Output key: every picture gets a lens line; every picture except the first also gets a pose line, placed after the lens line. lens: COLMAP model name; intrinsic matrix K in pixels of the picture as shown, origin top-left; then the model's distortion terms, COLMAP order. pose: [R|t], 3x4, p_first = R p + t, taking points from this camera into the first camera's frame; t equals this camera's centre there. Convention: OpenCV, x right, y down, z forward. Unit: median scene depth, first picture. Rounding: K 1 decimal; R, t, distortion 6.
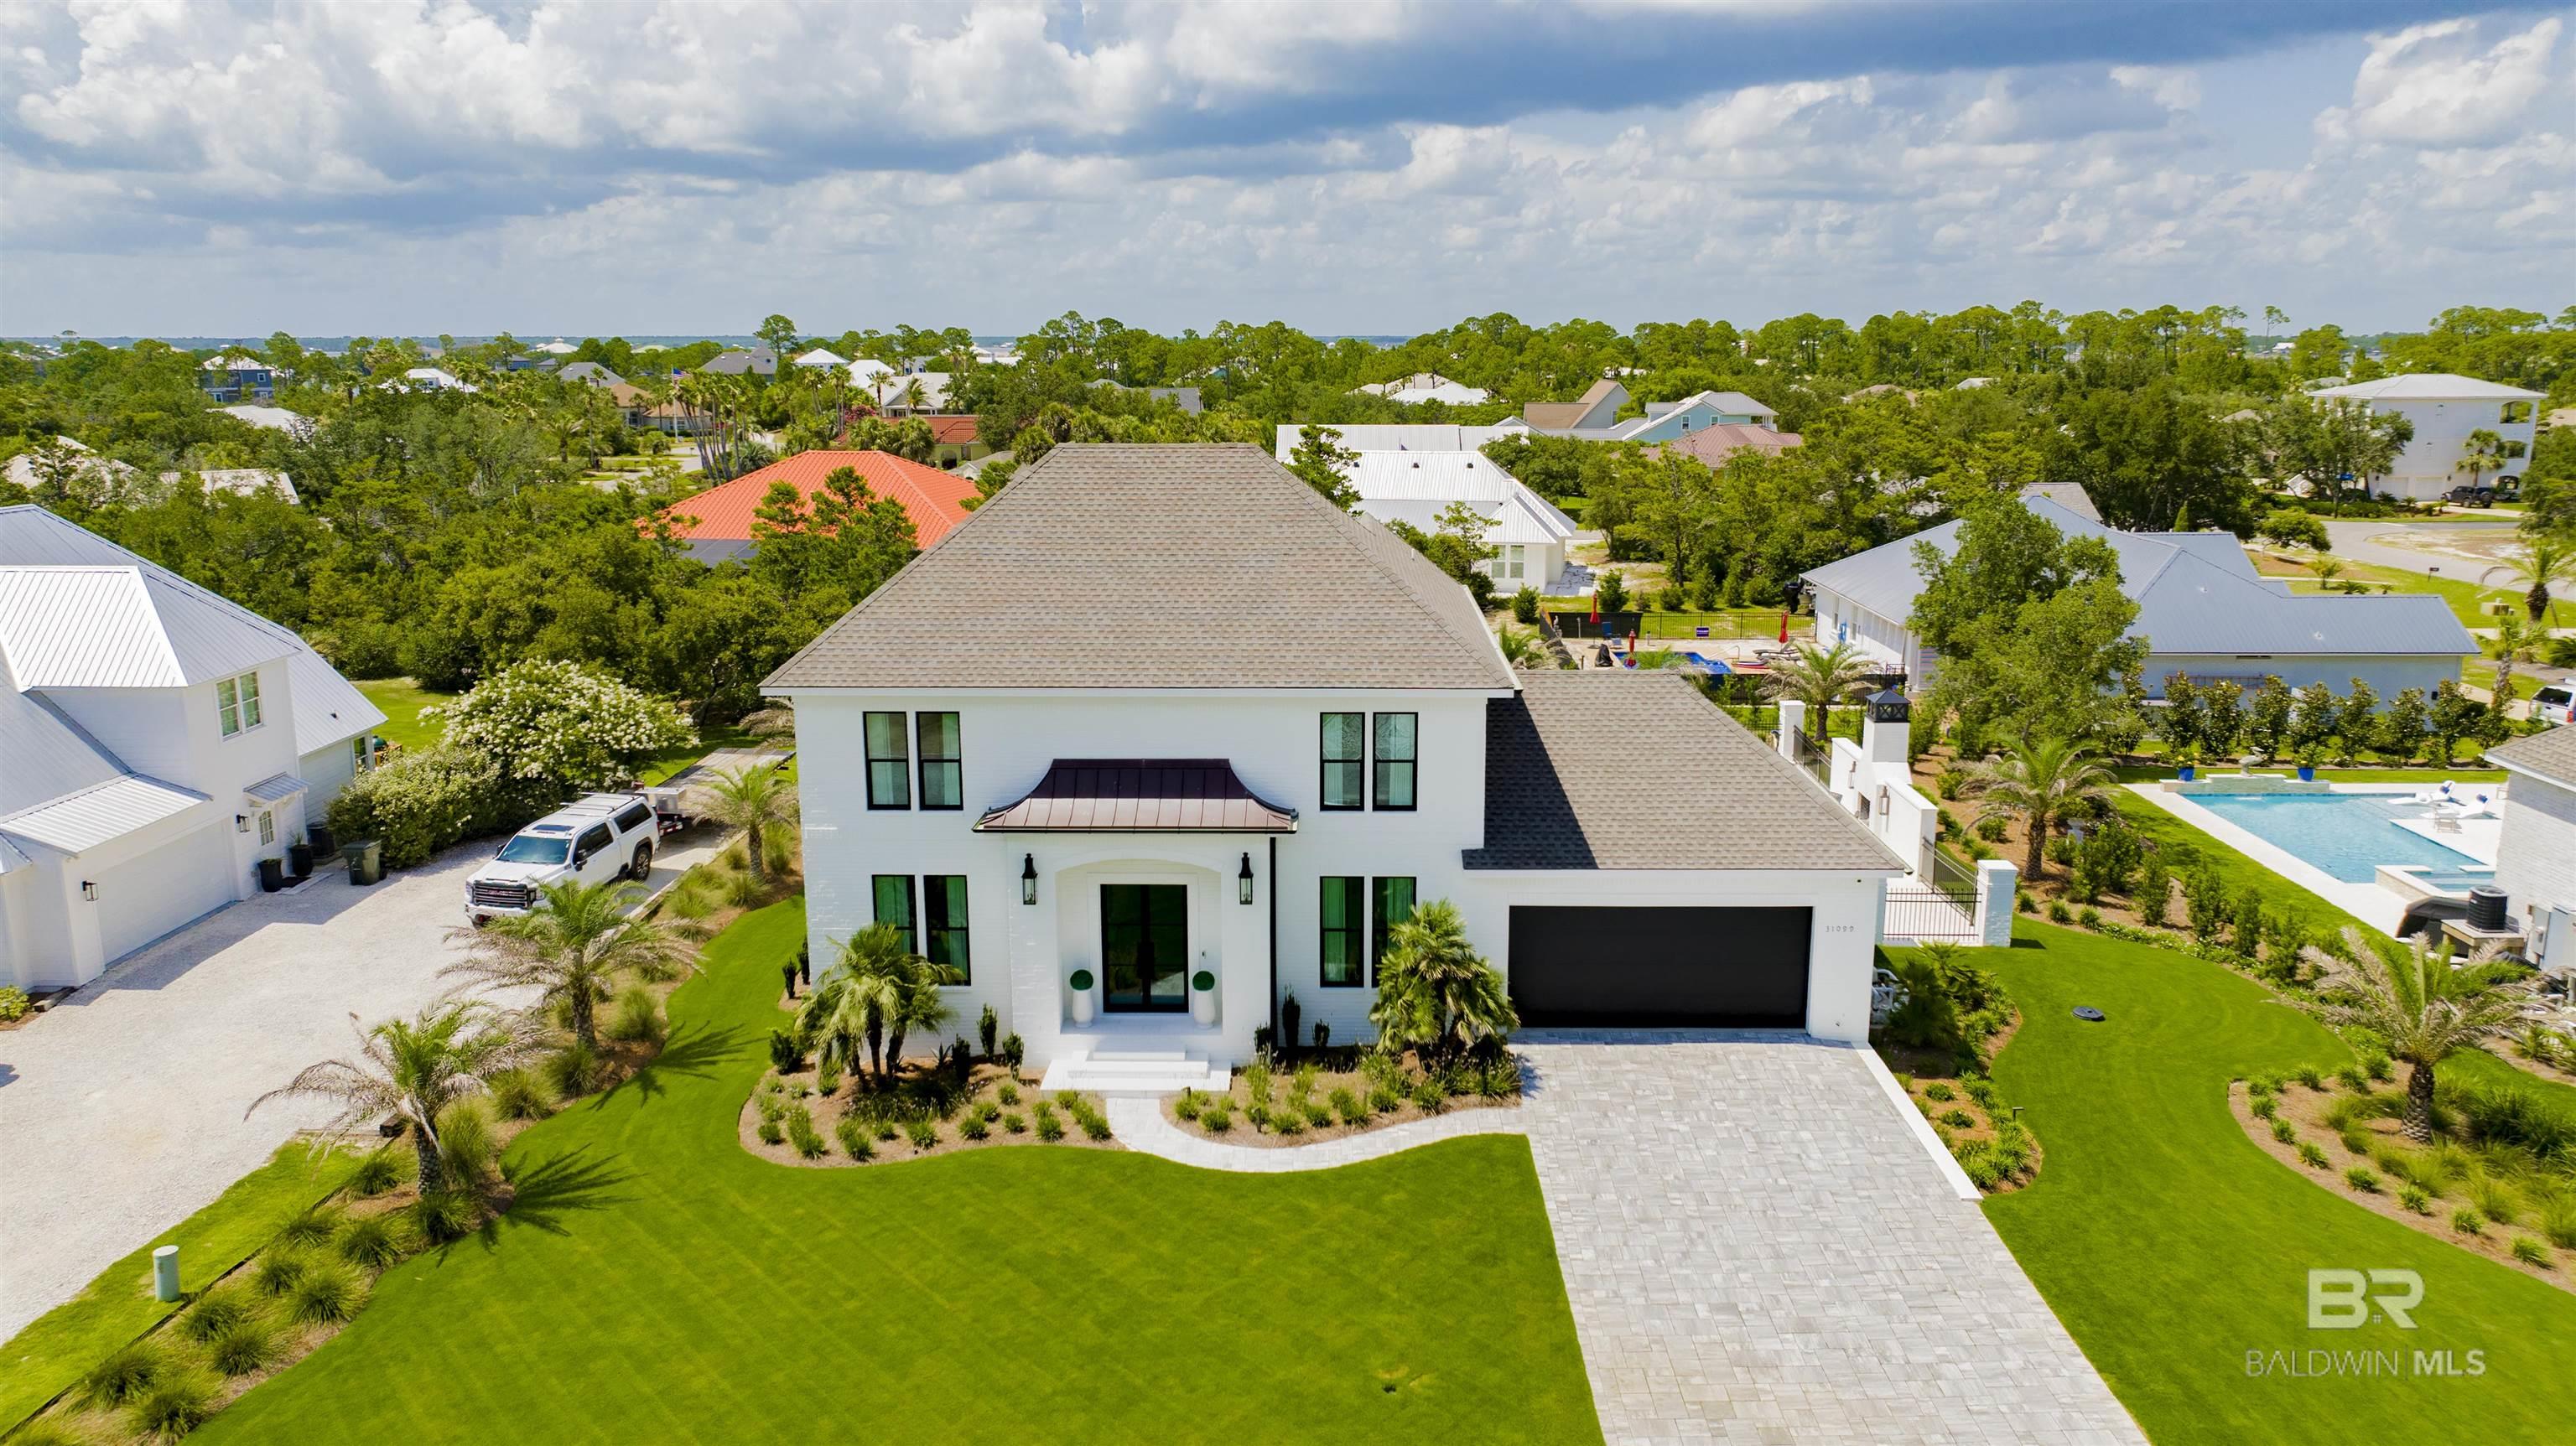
lens RADIAL K [[1777.6, 0, 1288.0], [0, 1777.6, 723.0], [0, 0, 1]] dist [-0.015868, -0.000448]
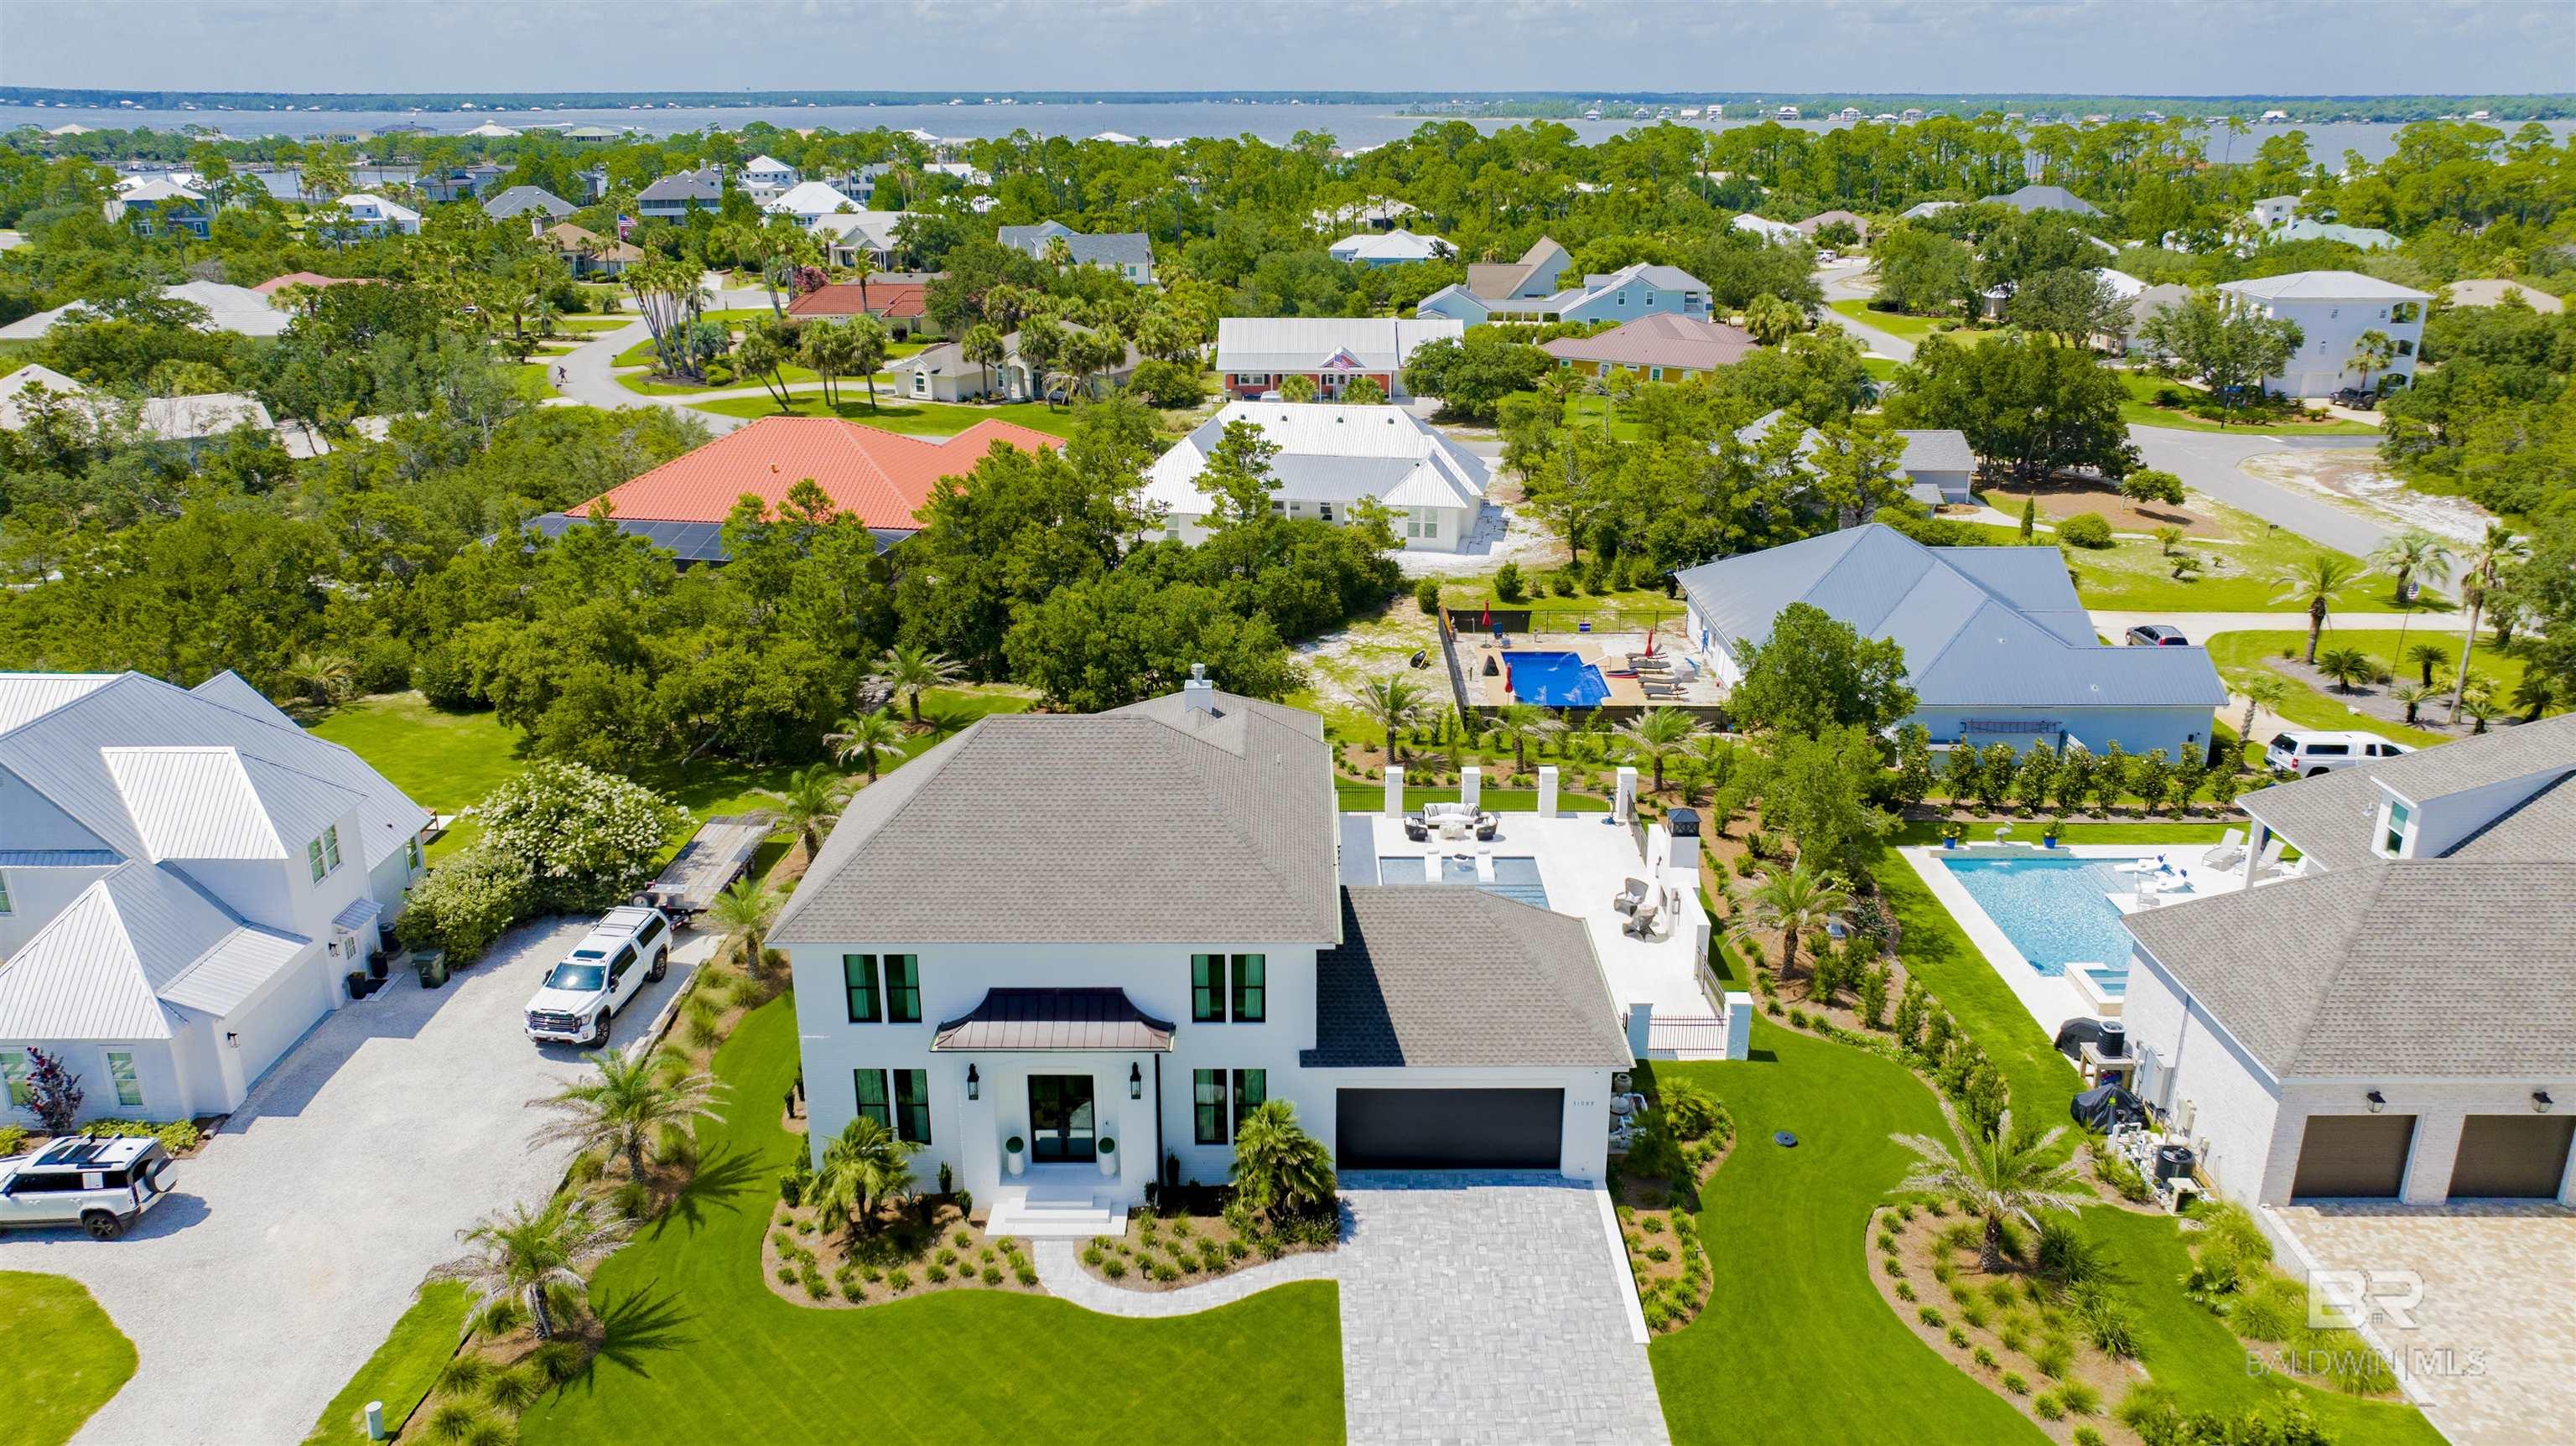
lens RADIAL K [[1800.4, 0, 1288.0], [0, 1800.4, 723.0], [0, 0, 1]] dist [-0.041452, 0.043234]
pose [[0.999805, -0.004148, 0.019311, 0.064141], [0.001658, 0.991872, 0.127227, -0.342016], [-0.019682, -0.127170, 0.991686, -0.298012]]
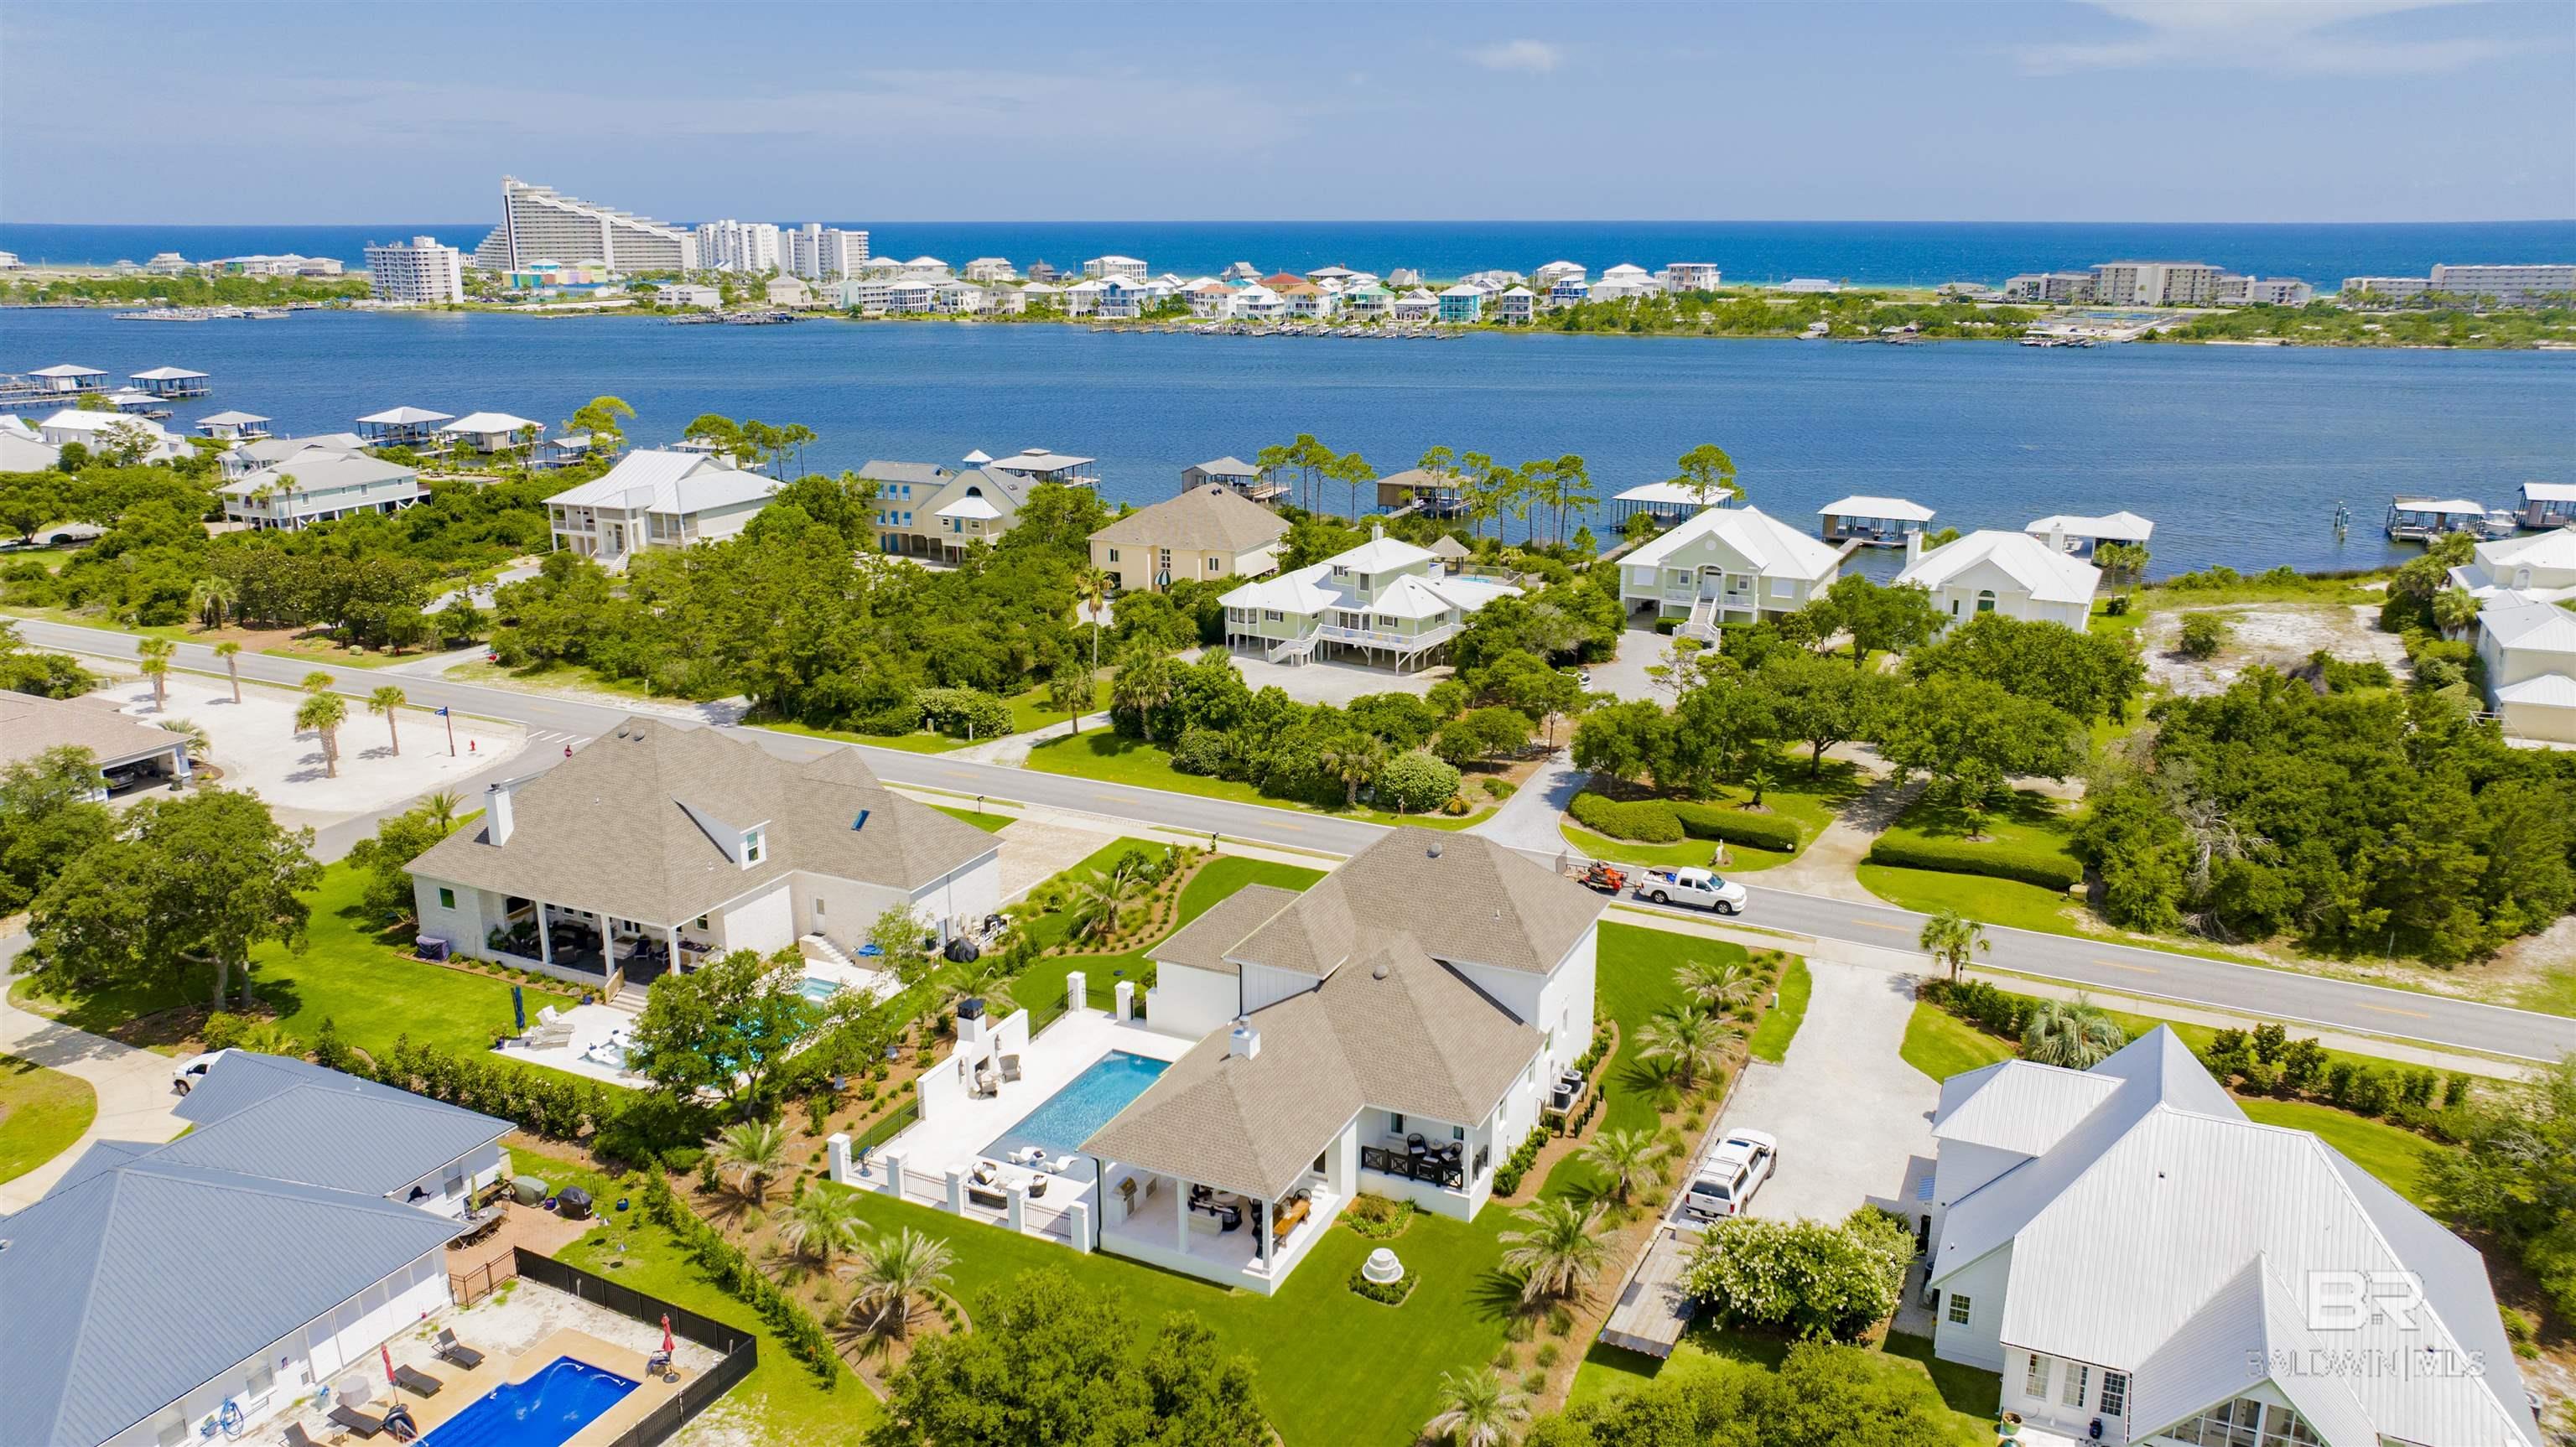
lens RADIAL K [[1777.7, 0, 1288.0], [0, 1777.7, 723.5], [0, 0, 1]] dist [-0.015868, -0.000448]
pose [[-0.909107, -0.111653, 0.401320, -0.874074], [0.082946, 0.895597, 0.437065, -1.422671], [-0.408221, 0.430627, -0.804932, 3.152583]]
